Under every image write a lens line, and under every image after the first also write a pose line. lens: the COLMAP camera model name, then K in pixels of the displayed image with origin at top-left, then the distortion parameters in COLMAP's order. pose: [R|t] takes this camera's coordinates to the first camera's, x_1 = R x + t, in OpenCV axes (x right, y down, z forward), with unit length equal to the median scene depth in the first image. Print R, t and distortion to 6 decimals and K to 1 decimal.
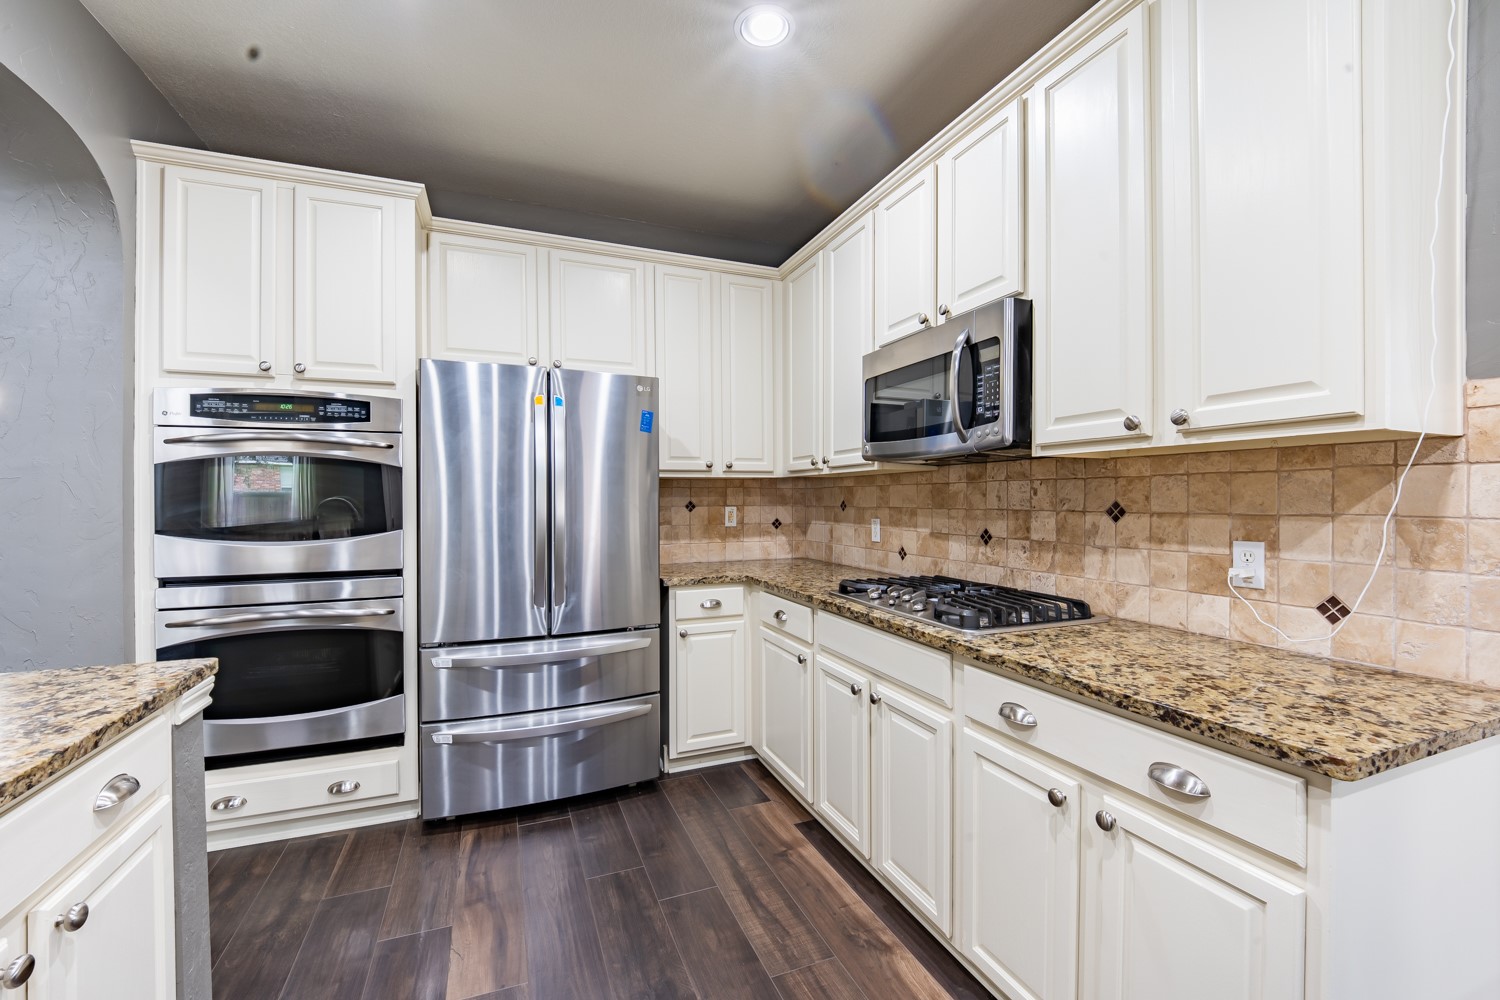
lens RADIAL K [[617.7, 0, 742.5], [0, 617.7, 498.7], [0, 0, 1]] dist [0.002534, -0.008004]
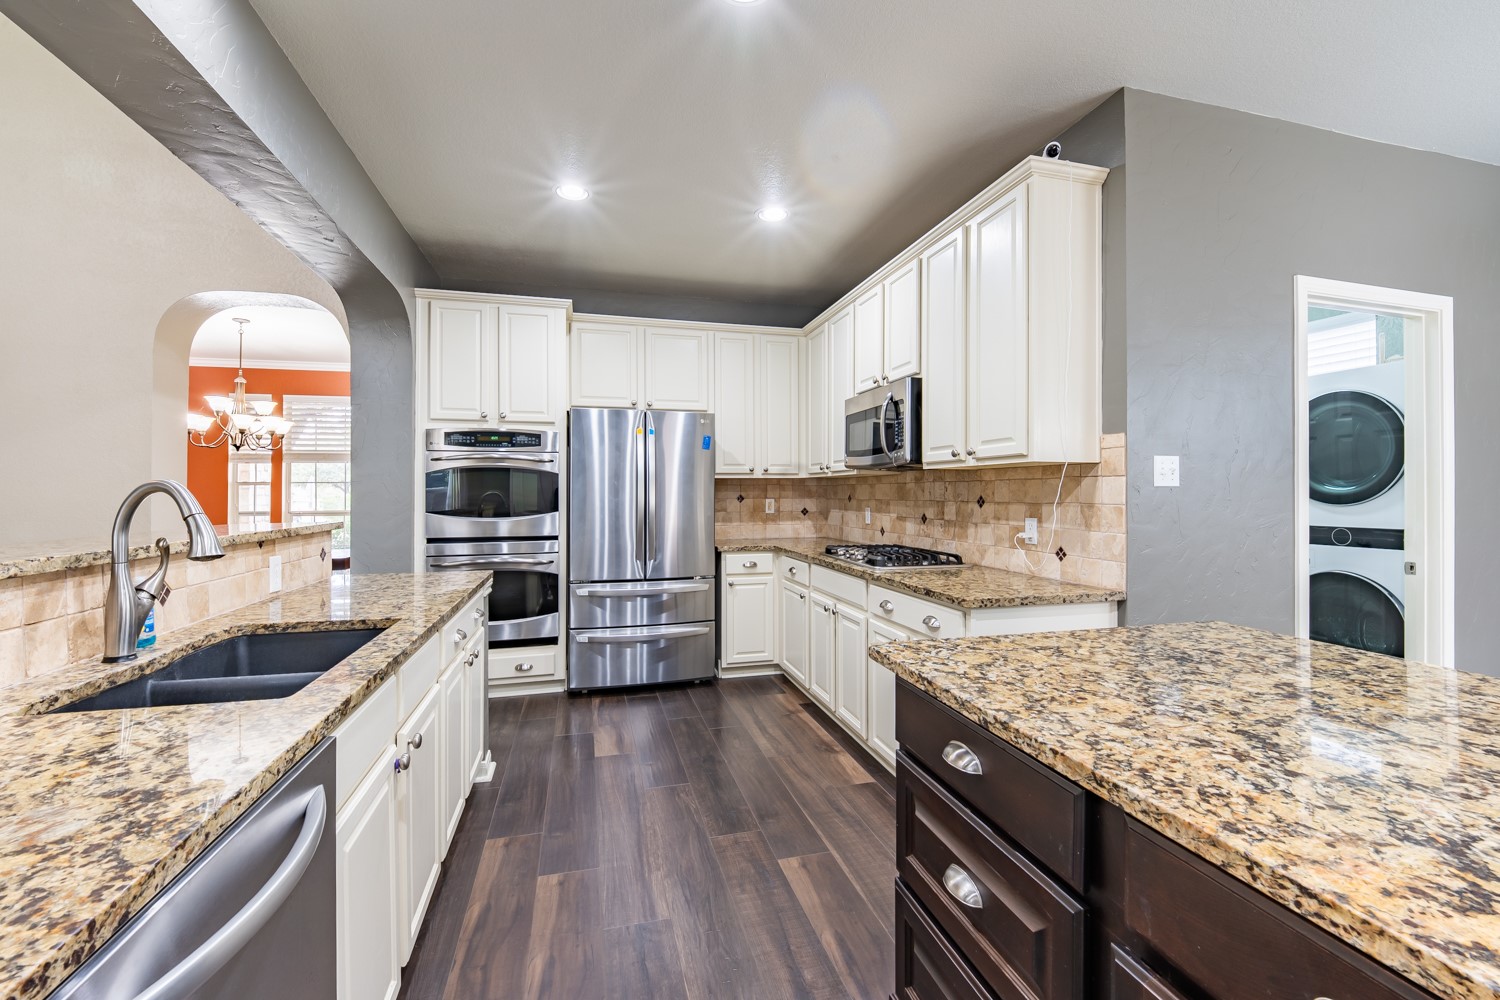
lens RADIAL K [[617.7, 0, 742.5], [0, 617.7, 498.7], [0, 0, 1]] dist [0.002534, -0.008004]
pose [[0.992091, 0.004047, -0.125452, 0.143896], [-0.002915, 0.999953, 0.009204, -0.000230], [0.125484, -0.008766, 0.992057, -0.578611]]
